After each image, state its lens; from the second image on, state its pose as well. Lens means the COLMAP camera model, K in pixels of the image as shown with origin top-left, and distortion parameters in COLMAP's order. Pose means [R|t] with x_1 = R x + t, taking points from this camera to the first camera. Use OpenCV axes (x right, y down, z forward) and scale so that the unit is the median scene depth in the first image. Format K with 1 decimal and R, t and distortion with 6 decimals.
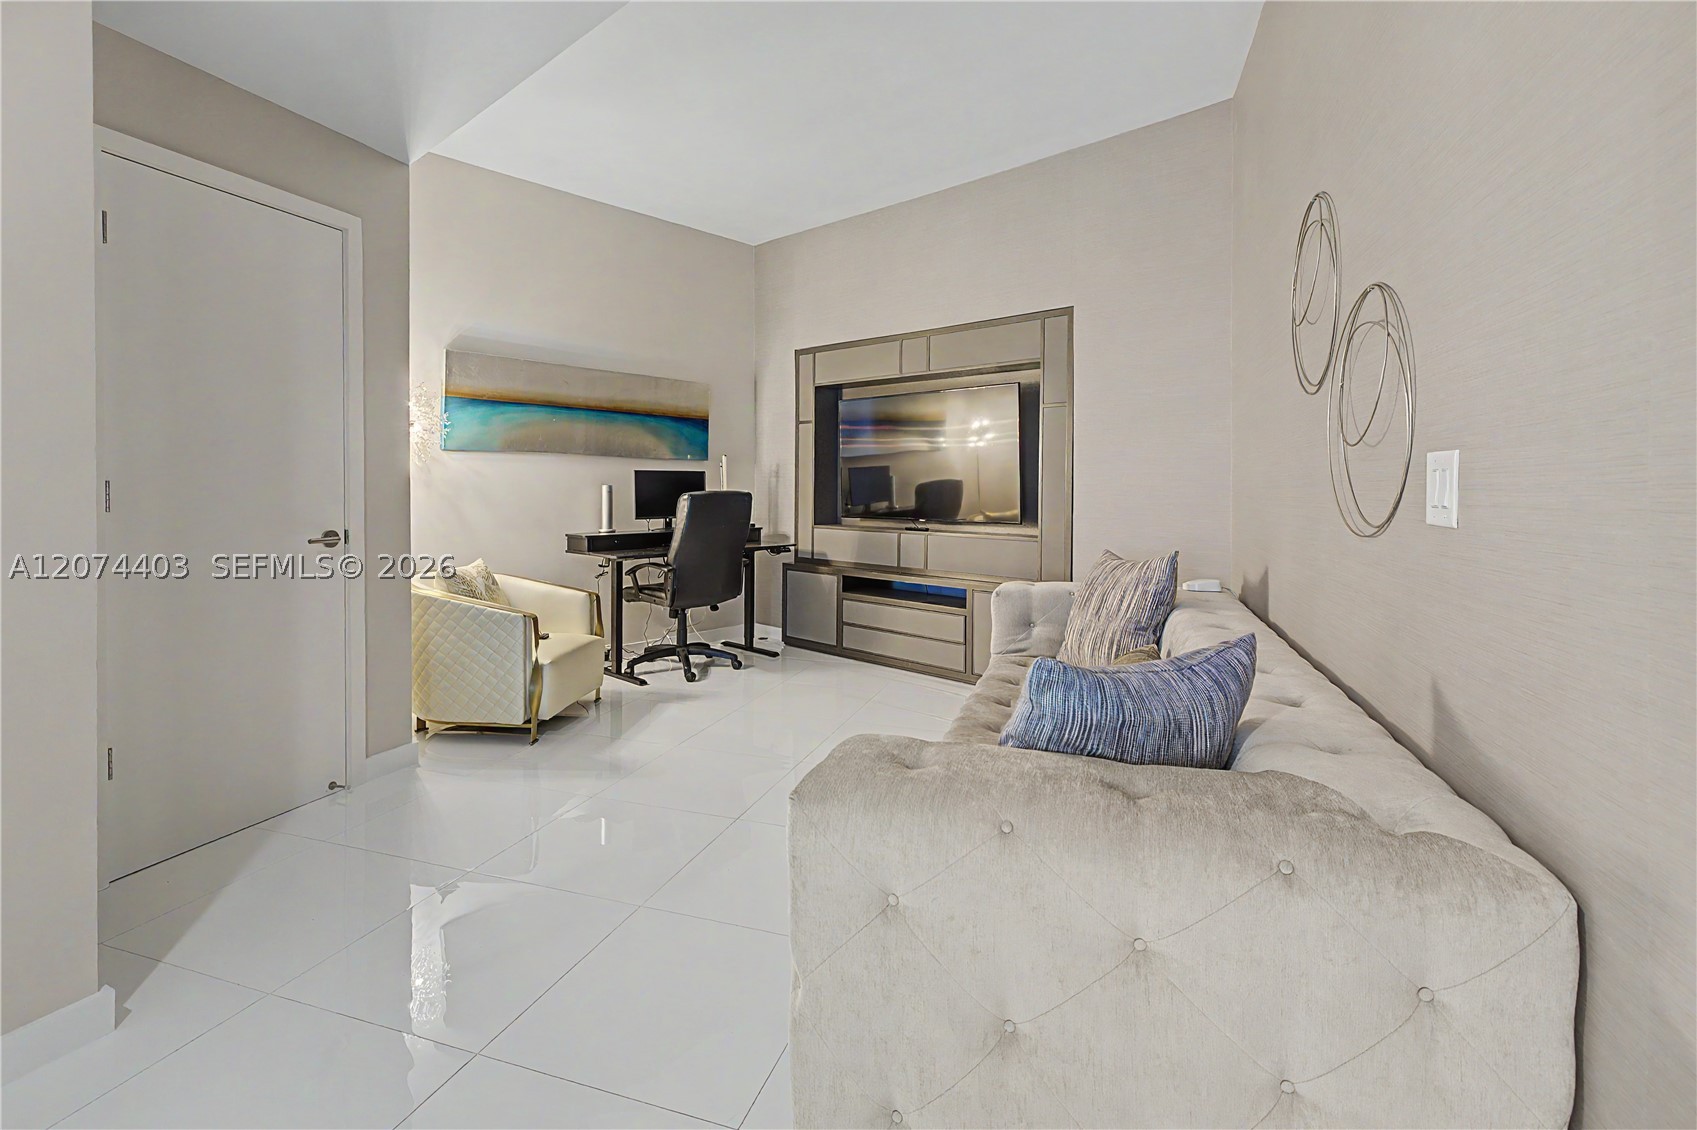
lens RADIAL K [[736.9, 0, 848.5], [0, 736.9, 565.0], [0, 0, 1]] dist [0.001390, -0.000027]
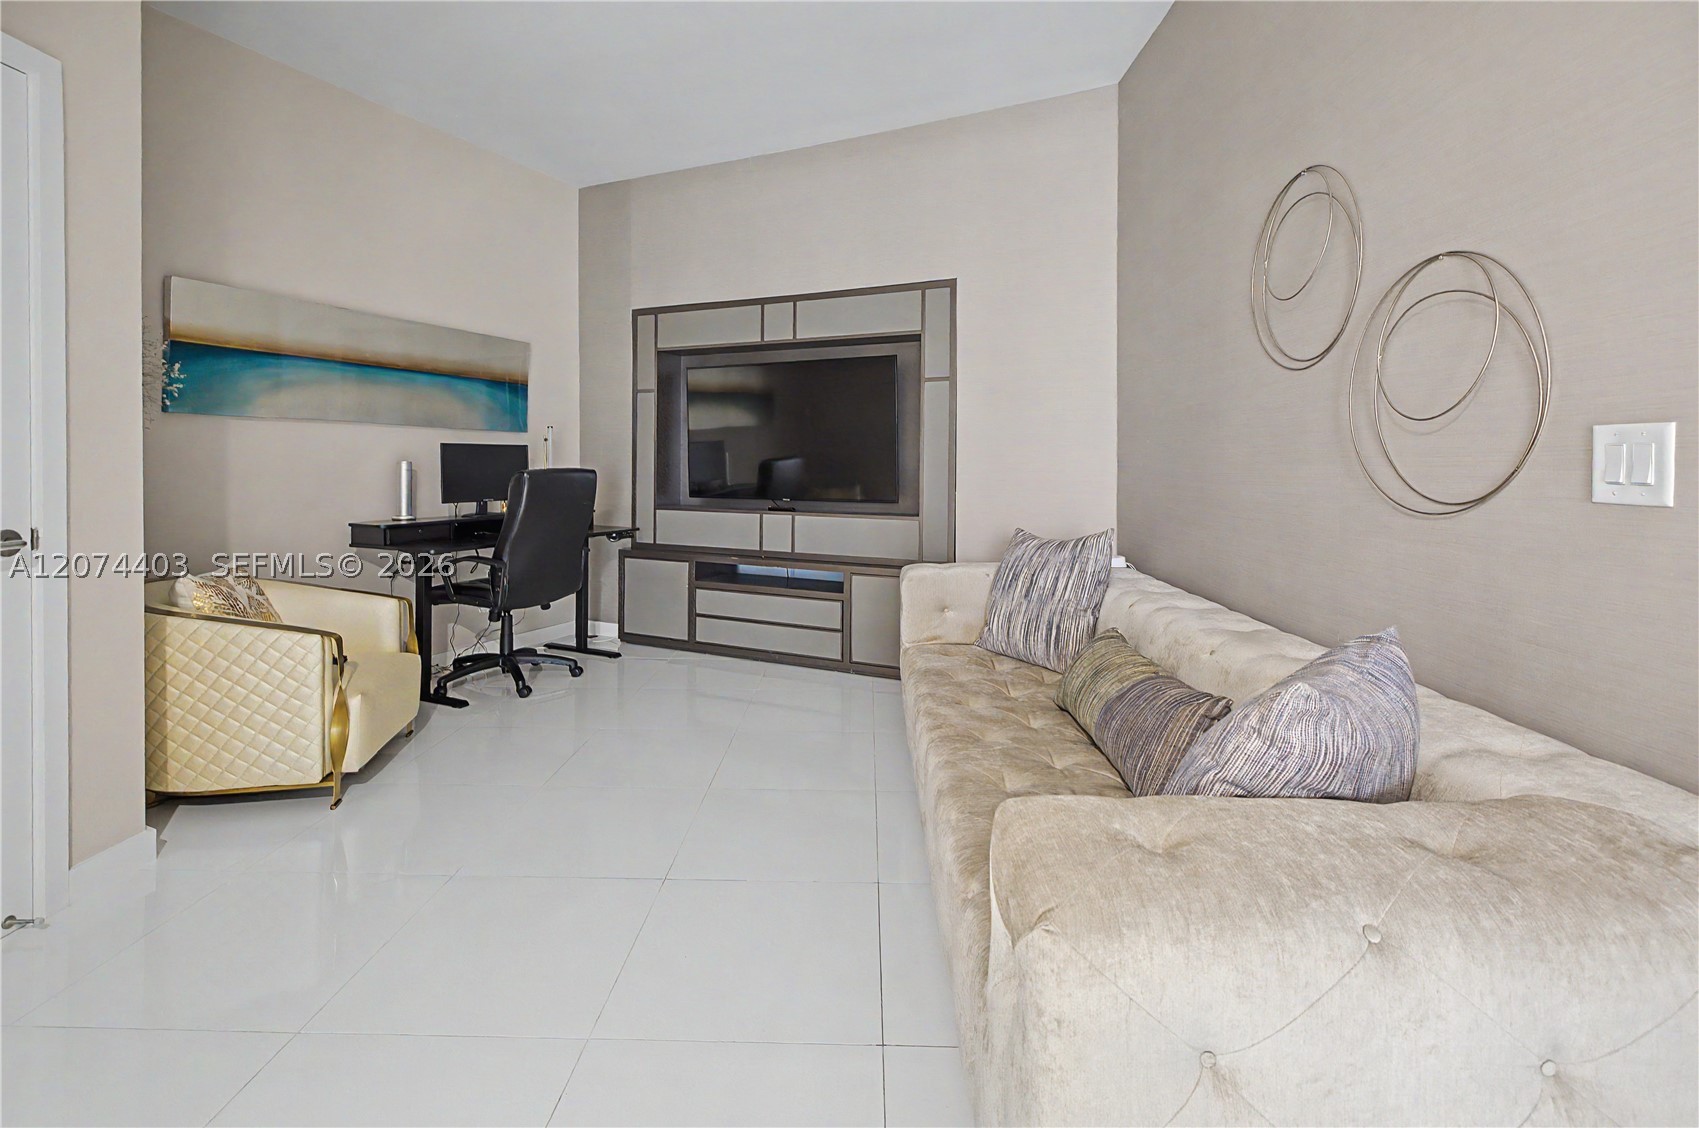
lens RADIAL K [[747.9, 0, 860.9], [0, 747.9, 528.4], [0, 0, 1]] dist [0.000637, 0.000318]
pose [[0.959119, -0.024573, 0.281935, -0.079465], [0.030133, 0.999427, -0.015403, -0.007447], [-0.281395, 0.023269, 0.959310, 0.074945]]
